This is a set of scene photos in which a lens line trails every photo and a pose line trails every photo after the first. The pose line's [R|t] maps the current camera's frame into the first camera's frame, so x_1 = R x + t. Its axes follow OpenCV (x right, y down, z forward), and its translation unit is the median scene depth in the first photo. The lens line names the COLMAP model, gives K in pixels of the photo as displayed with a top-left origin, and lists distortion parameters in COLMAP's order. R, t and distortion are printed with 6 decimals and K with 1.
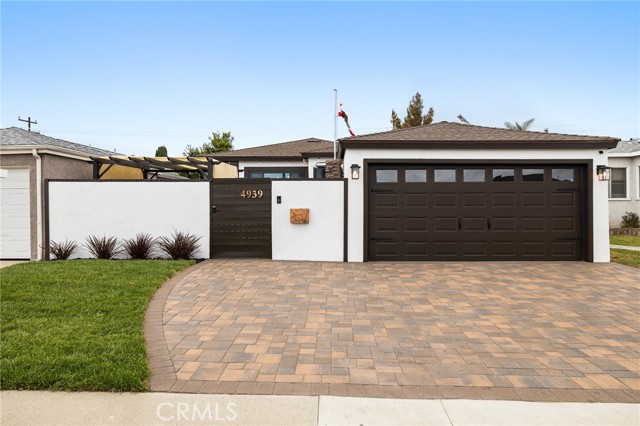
lens RADIAL K [[443.8, 0, 338.5], [0, 443.8, 209.1], [0, 0, 1]] dist [-0.004265, 0.001067]
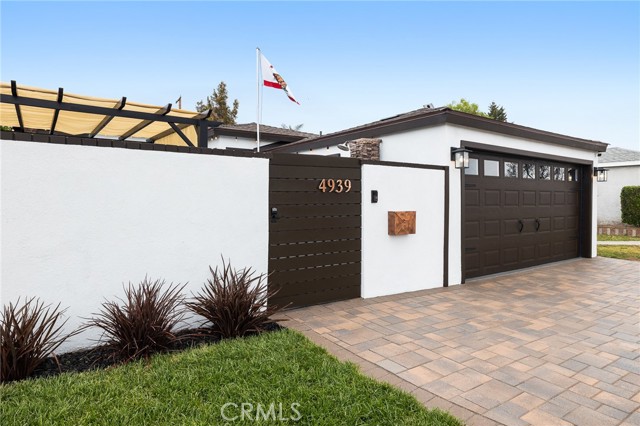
lens RADIAL K [[393.8, 0, 320.0], [0, 393.8, 213.0], [0, 0, 1]] dist [-0.000052, -0.000212]
pose [[0.805609, -0.015130, 0.592254, -0.502874], [-0.000553, 0.999654, 0.026290, -0.012926], [-0.592447, -0.021507, 0.805322, 0.619151]]
